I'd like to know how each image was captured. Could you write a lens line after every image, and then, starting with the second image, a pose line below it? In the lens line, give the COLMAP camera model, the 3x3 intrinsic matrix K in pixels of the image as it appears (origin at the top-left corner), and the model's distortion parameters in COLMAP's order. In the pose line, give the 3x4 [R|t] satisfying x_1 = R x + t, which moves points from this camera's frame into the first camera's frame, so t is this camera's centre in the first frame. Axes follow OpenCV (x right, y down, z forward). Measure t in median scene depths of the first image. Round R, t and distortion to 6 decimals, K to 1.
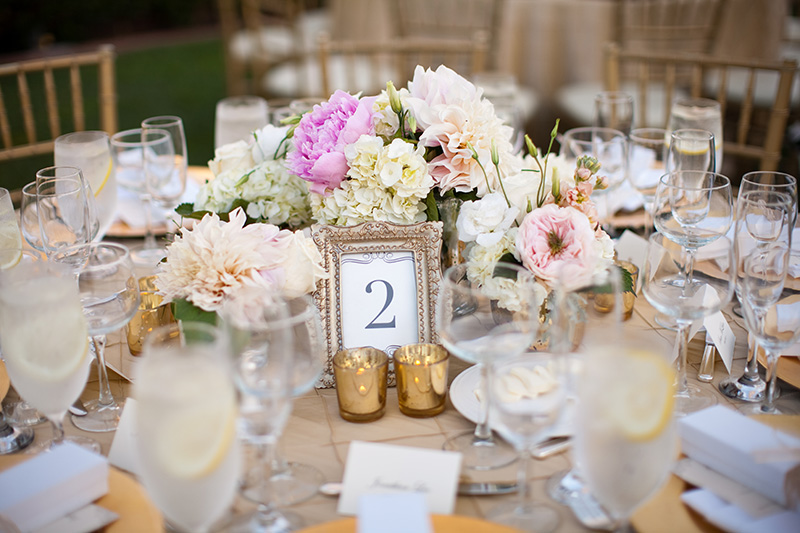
lens RADIAL K [[1159.7, 0, 400.0], [0, 1159.7, 266.5], [0, 0, 1]] dist [-0.179875, 0.335586]
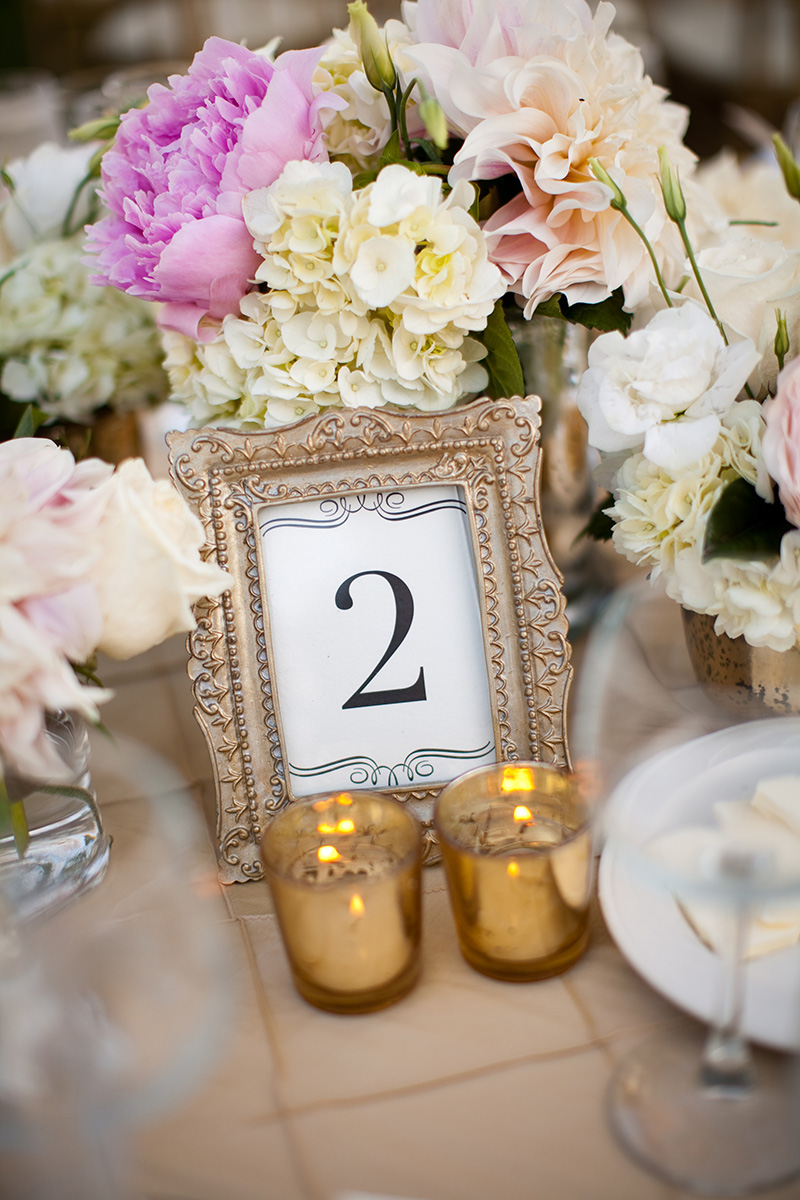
lens RADIAL K [[1739.6, 0, 397.7], [0, 1739.6, 532.5], [0, 0, 1]] dist [-0.179875, 0.335586]
pose [[0.996984, -0.076698, 0.011864, -0.015143], [0.074501, 0.988628, 0.130631, -0.069058], [-0.021748, -0.129353, 0.991360, 0.470490]]
